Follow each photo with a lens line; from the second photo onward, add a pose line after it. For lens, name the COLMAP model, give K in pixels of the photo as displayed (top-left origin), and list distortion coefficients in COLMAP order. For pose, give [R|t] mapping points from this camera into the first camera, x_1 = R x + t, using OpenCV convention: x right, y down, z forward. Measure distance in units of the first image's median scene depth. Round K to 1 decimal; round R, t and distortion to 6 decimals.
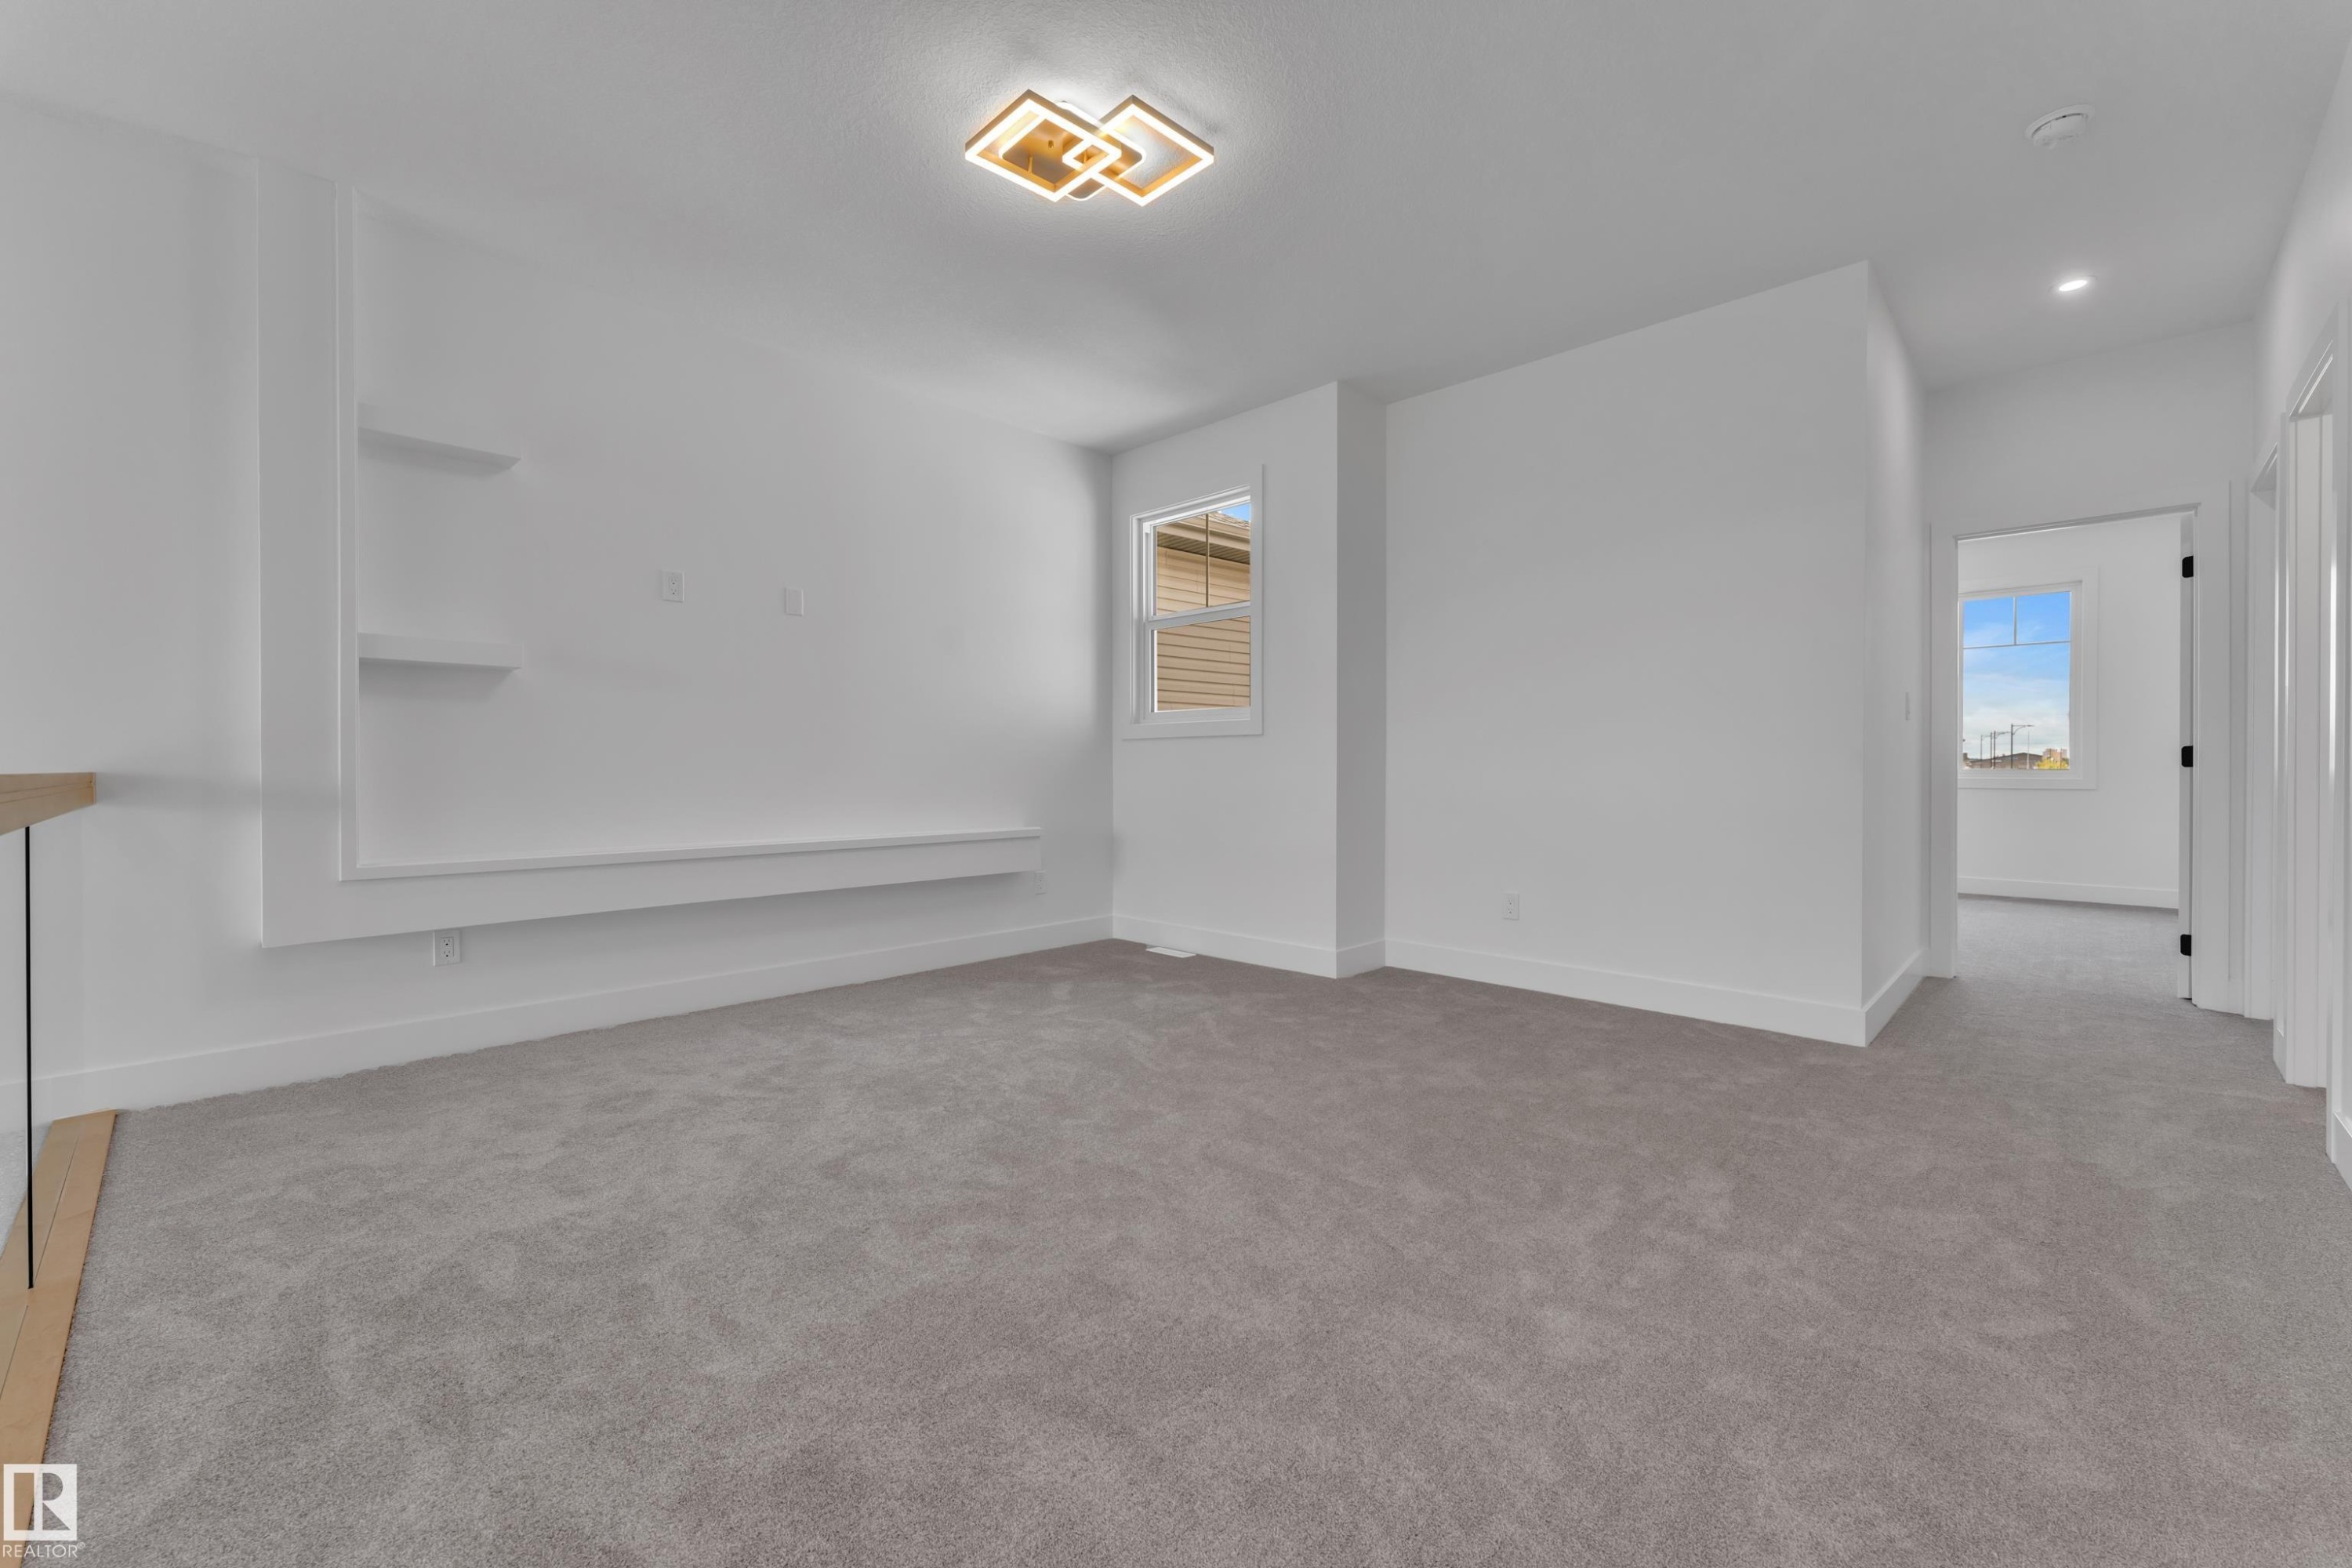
lens RADIAL K [[943.6, 0, 1162.4], [0, 943.6, 773.8], [0, 0, 1]] dist [0.002251, -0.000147]
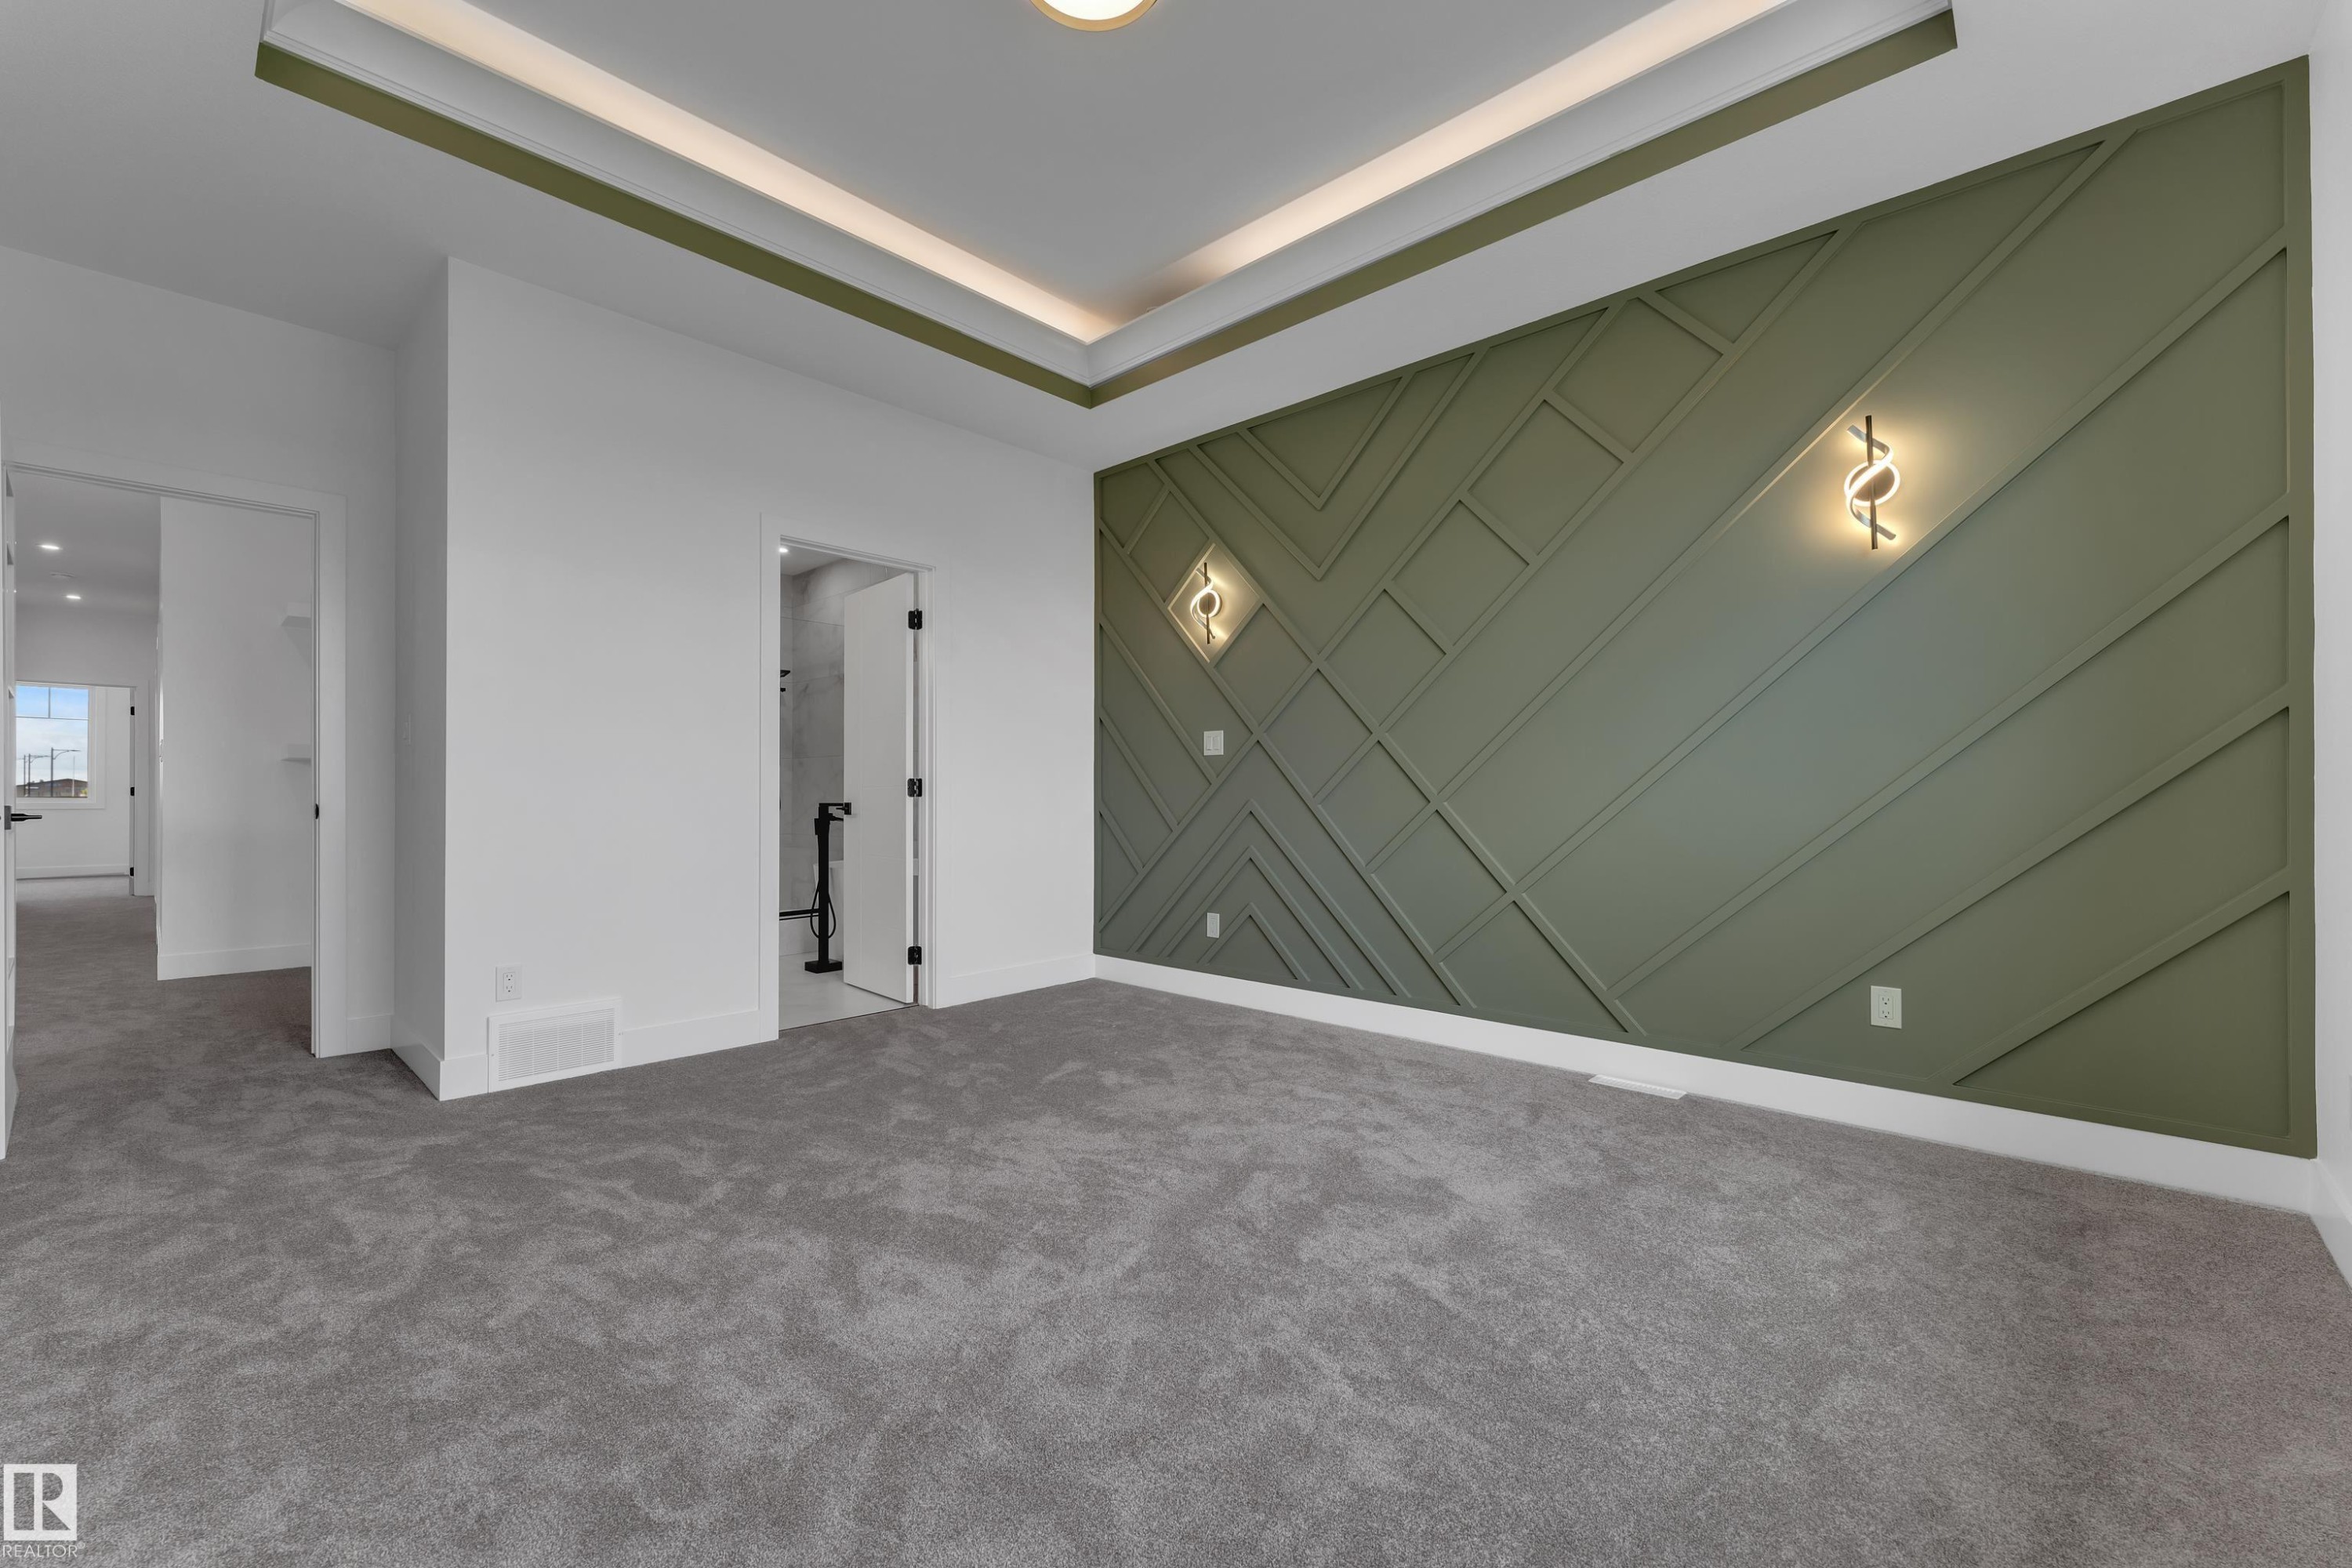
lens RADIAL K [[943.6, 0, 1160.8], [0, 943.6, 789.6], [0, 0, 1]] dist [0.002251, -0.000147]
pose [[-0.025425, 0.002224, 0.999674, -1.141530], [0.009664, 0.999951, -0.001978, 0.005952], [-0.999630, 0.009610, -0.025445, -1.278911]]
